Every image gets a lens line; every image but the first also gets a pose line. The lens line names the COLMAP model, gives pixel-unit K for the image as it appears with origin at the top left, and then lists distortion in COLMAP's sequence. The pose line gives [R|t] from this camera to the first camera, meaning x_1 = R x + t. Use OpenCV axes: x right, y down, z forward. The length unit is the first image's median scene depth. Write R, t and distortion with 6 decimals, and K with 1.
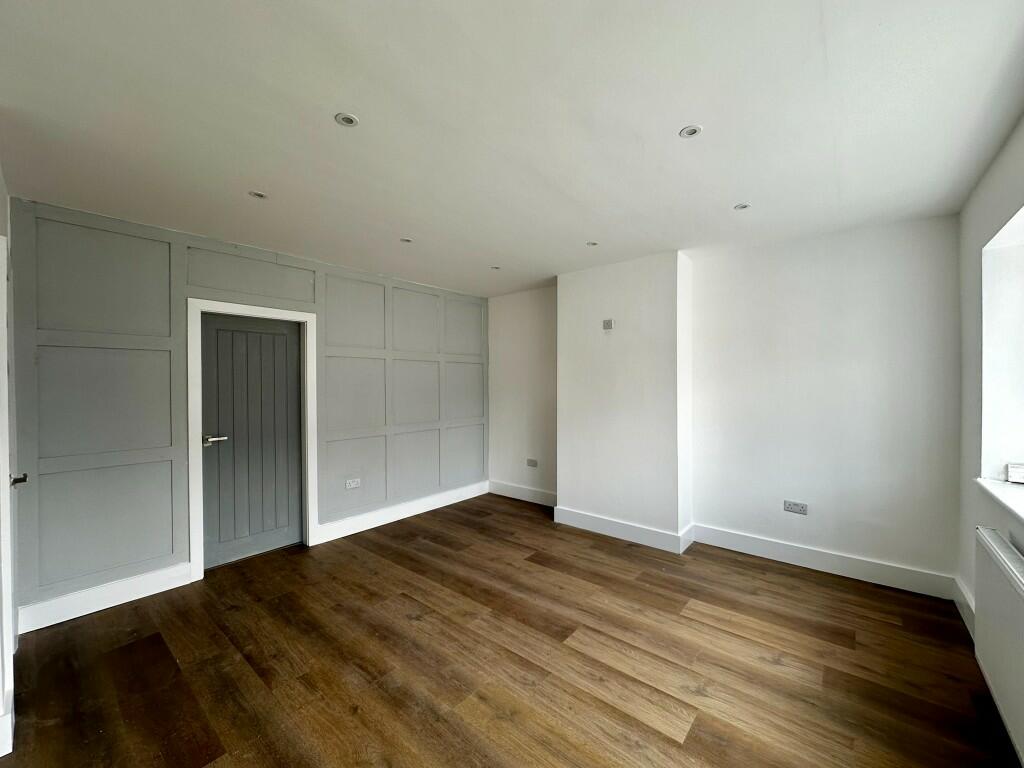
lens RADIAL K [[410.9, 0, 511.2], [0, 410.9, 382.8], [0, 0, 1]] dist [0.000695, 0.000530]
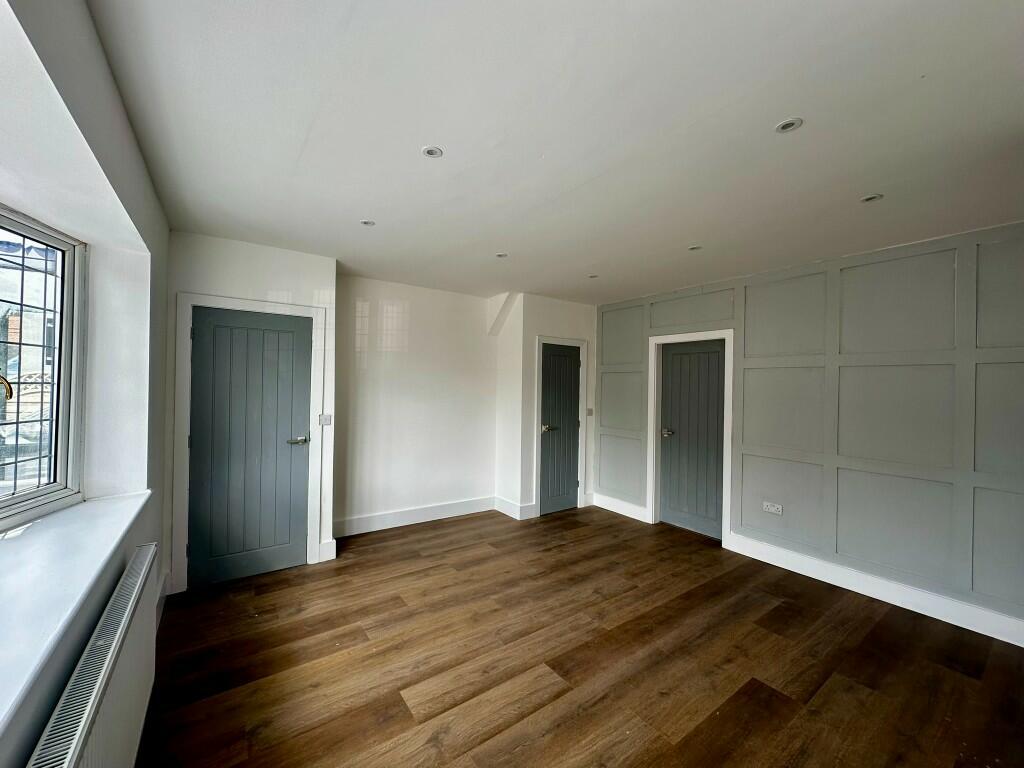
lens RADIAL K [[410.9, 0, 511.5], [0, 410.9, 383.8], [0, 0, 1]] dist [0.000695, 0.000530]
pose [[-0.249195, -0.005545, -0.968437, 0.936701], [-0.020140, 0.999797, -0.000542, -0.022481], [0.968244, 0.019370, -0.249256, 0.992823]]
